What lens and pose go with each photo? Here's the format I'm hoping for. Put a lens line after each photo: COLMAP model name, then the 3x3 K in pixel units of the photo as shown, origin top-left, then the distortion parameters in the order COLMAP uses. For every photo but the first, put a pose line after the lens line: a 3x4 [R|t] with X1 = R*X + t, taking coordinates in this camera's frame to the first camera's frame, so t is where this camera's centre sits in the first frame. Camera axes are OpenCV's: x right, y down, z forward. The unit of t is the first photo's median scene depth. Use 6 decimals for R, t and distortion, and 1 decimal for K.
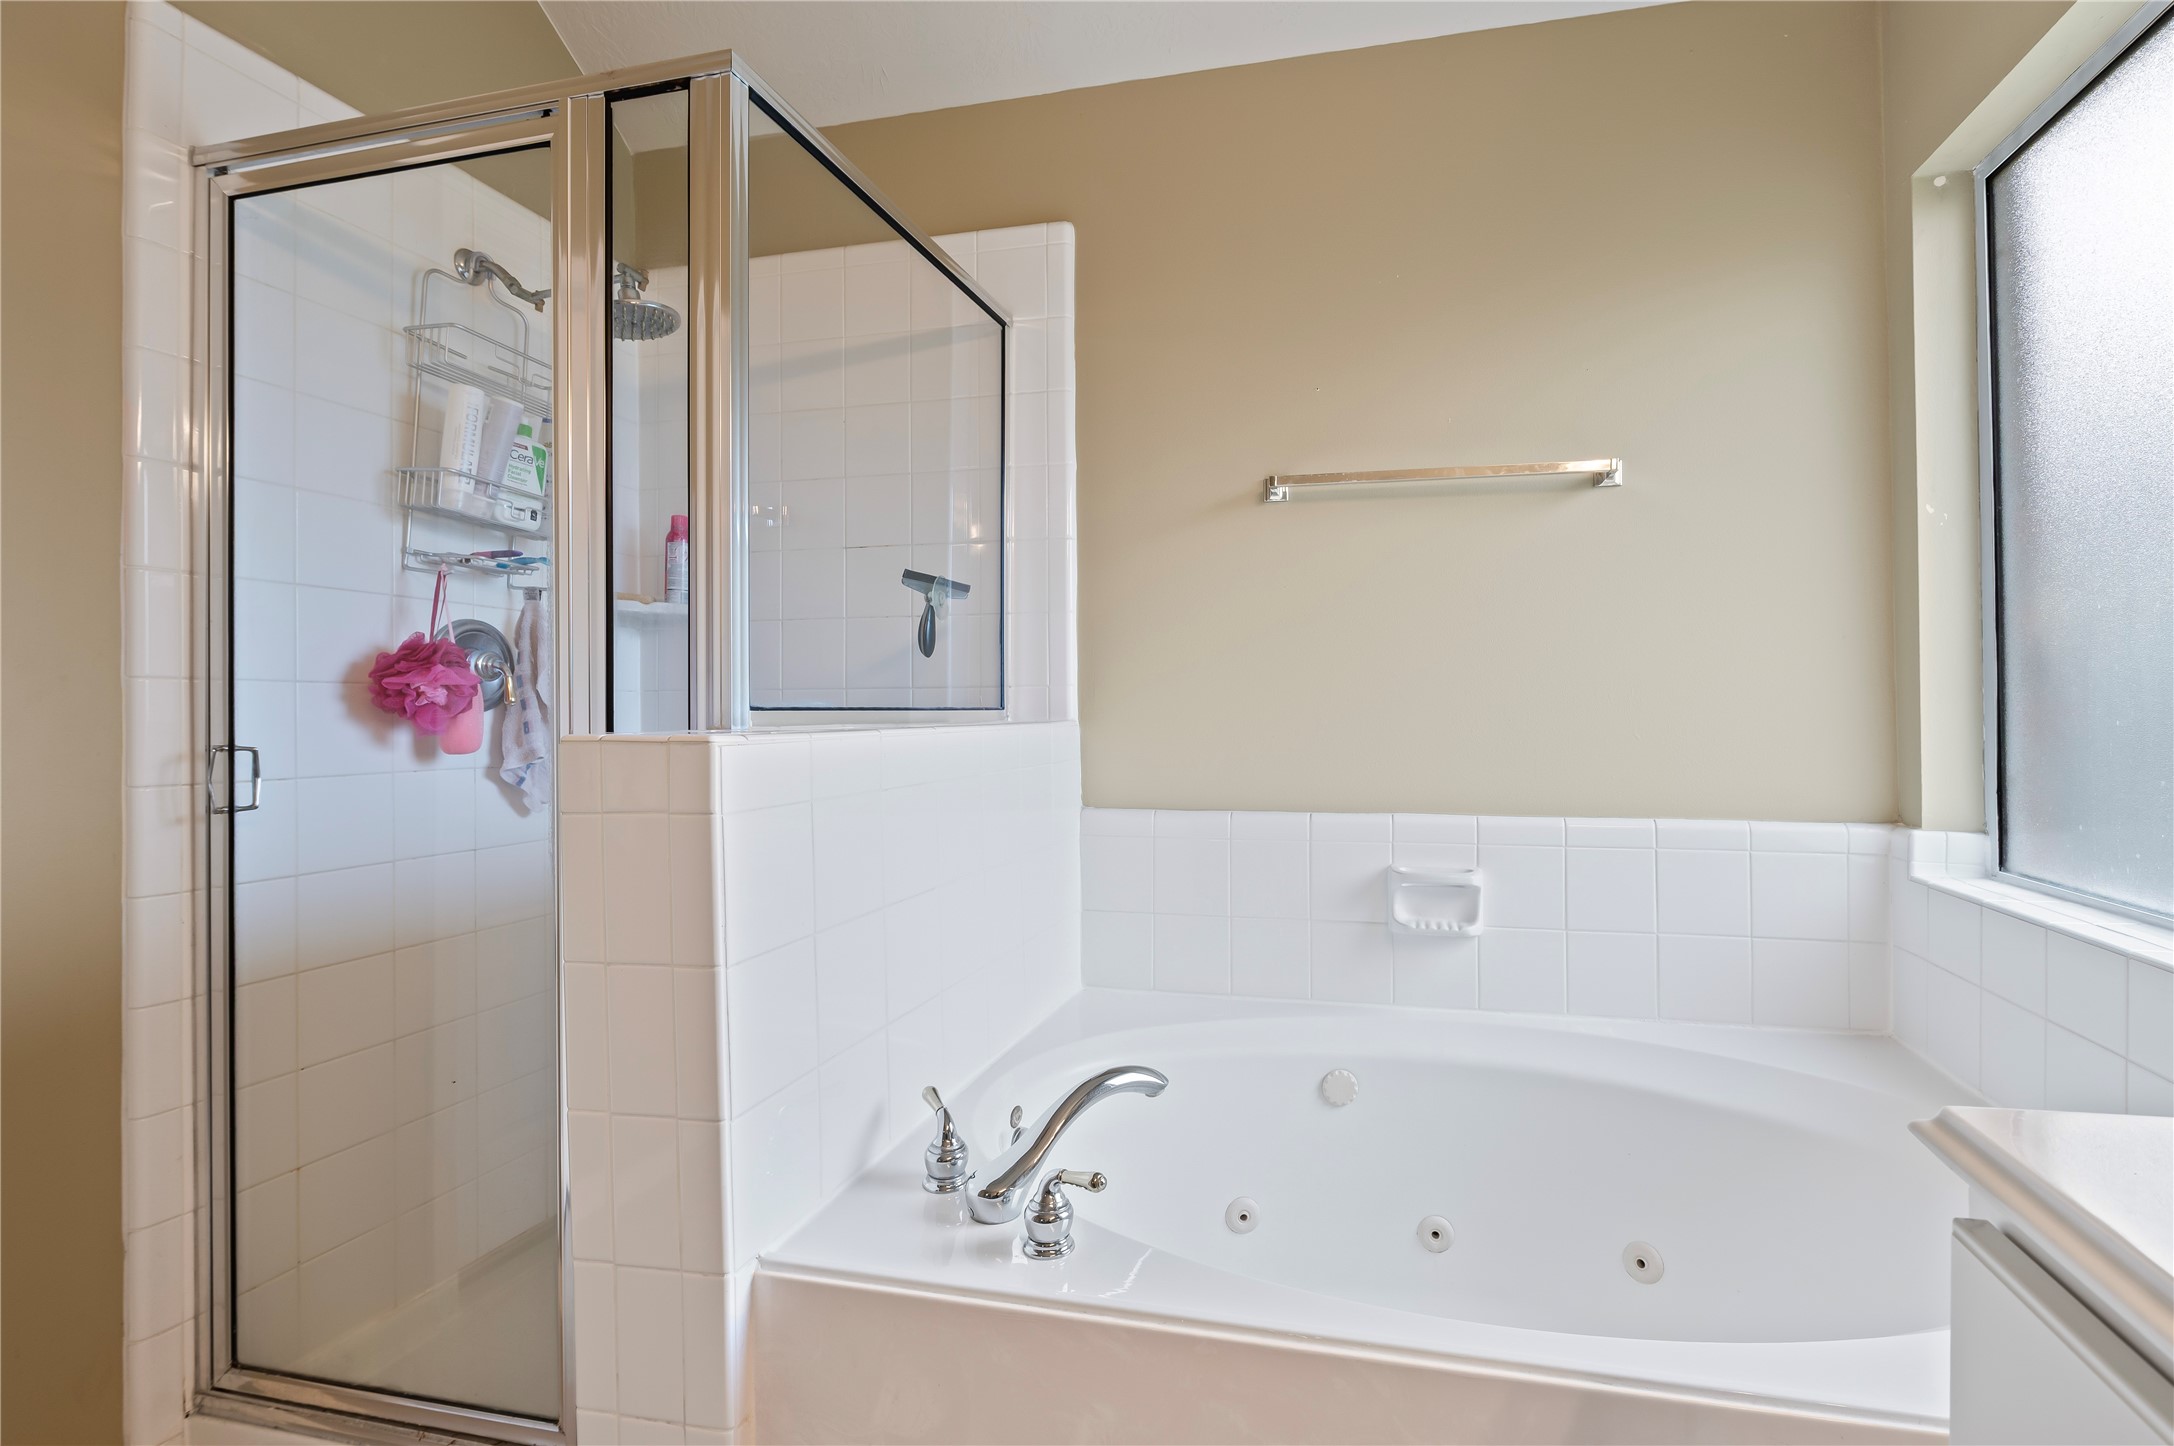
lens RADIAL K [[1008.1, 0, 1152.5], [0, 1008.1, 693.6], [0, 0, 1]] dist [-0.001978, -0.000025]
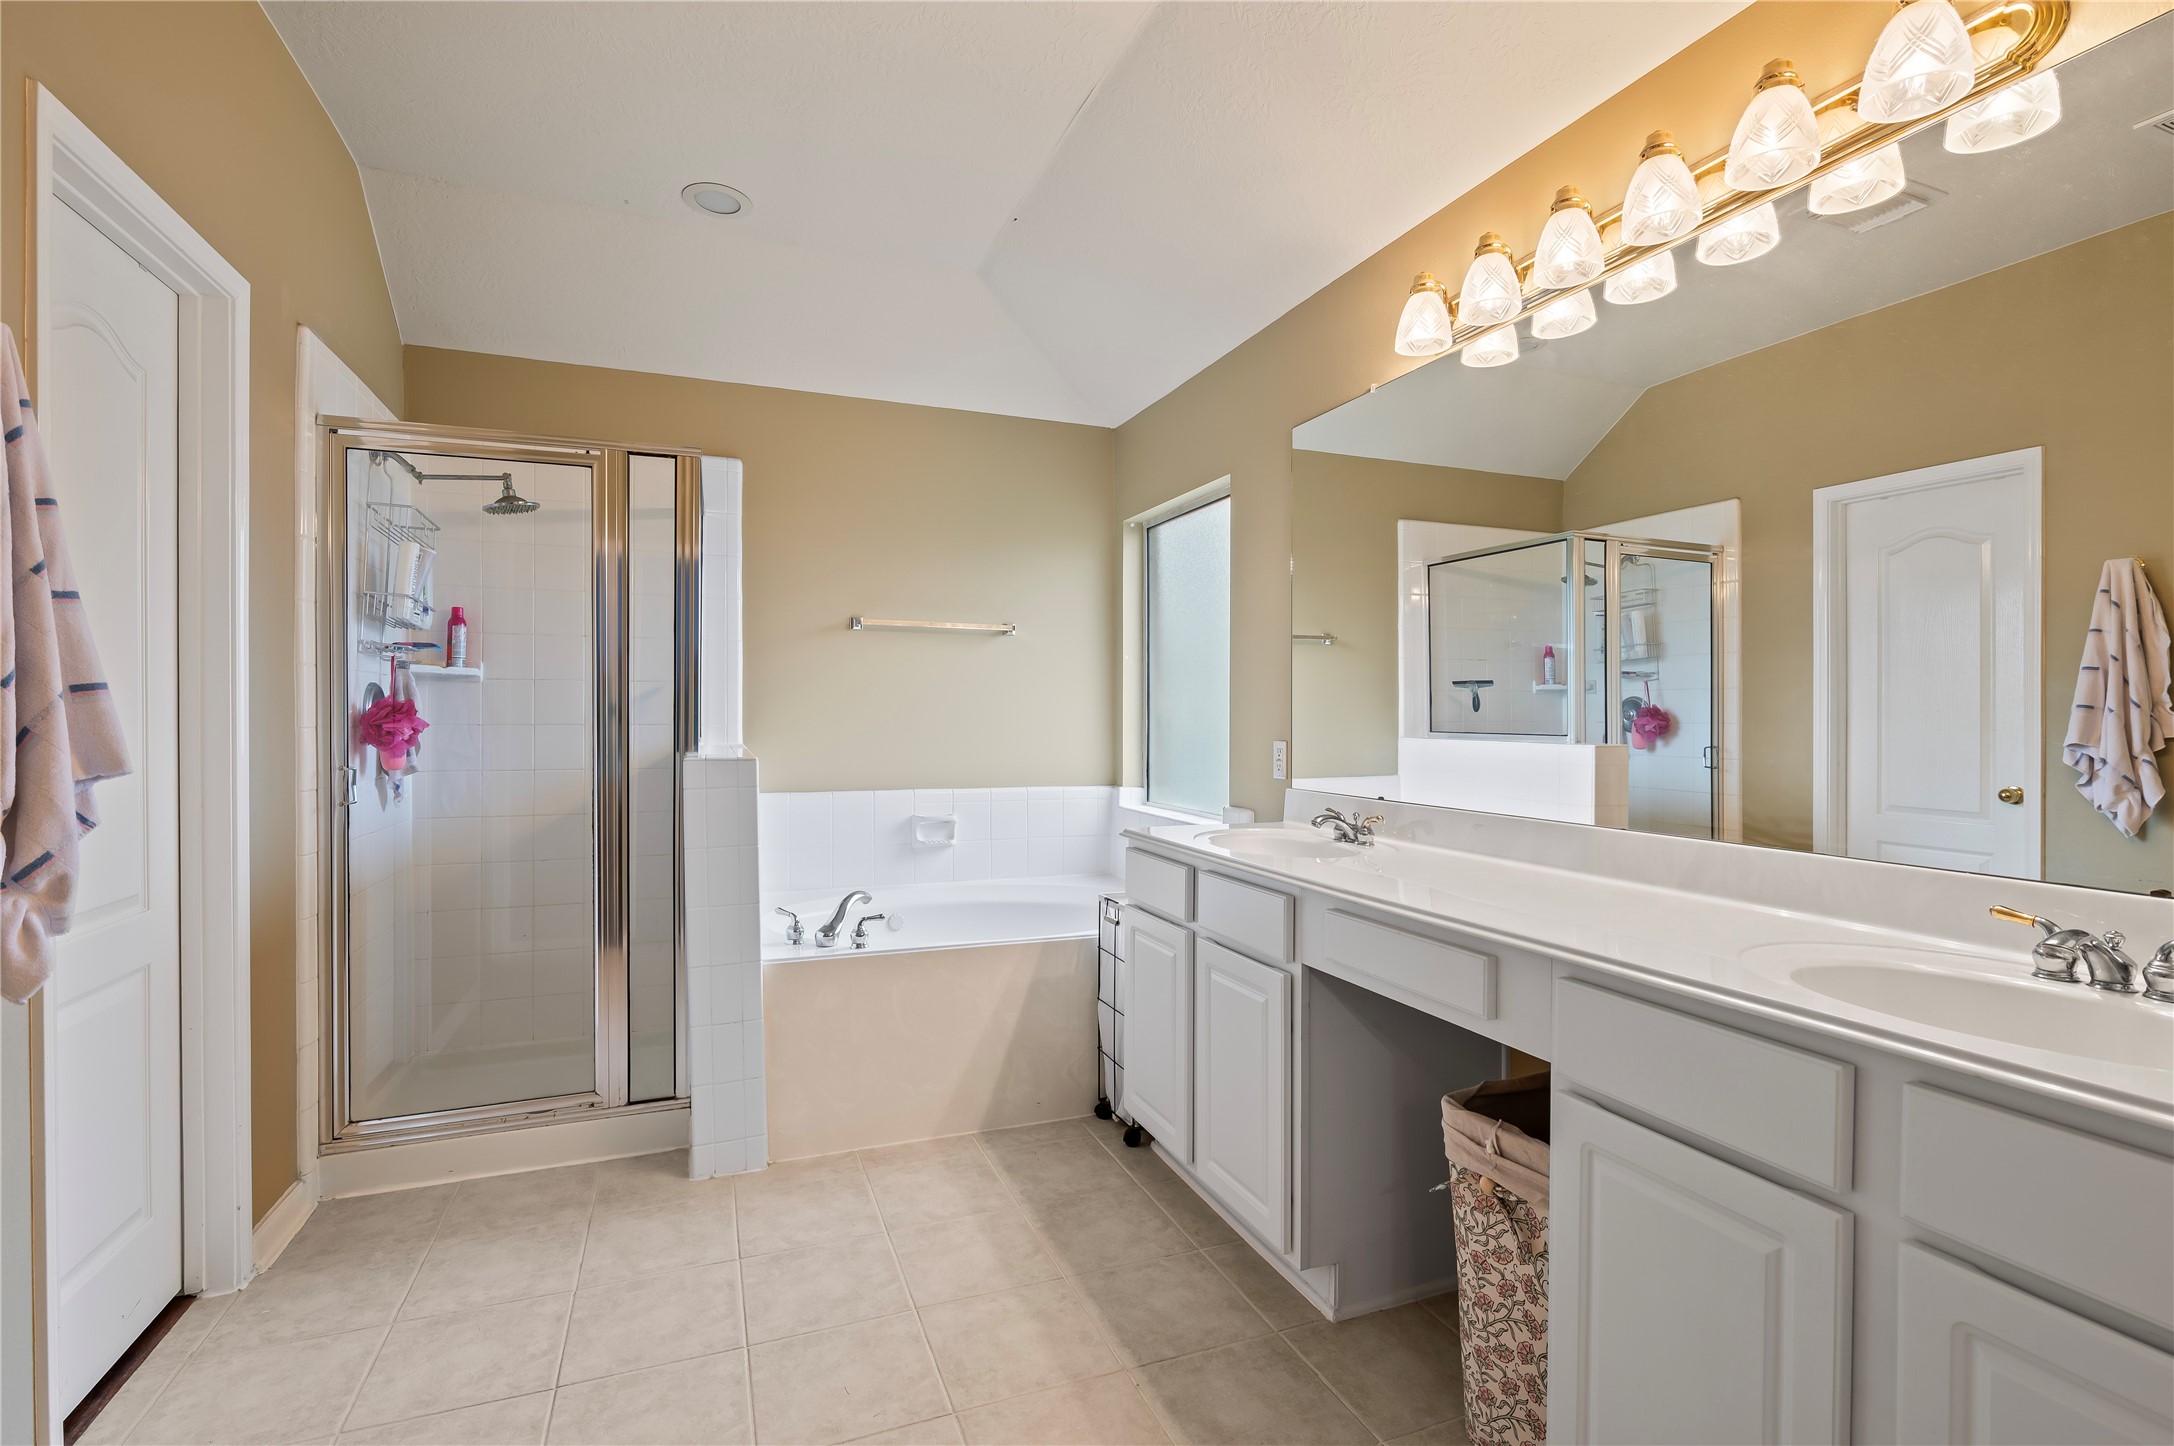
lens RADIAL K [[946.7, 0, 1085.0], [0, 946.7, 719.5], [0, 0, 1]] dist [-0.010188, 0.000015]
pose [[0.817496, 0.006596, 0.575896, -0.609054], [-0.014420, 0.999855, 0.009017, -0.045567], [-0.575753, -0.015675, 0.817473, -0.790514]]
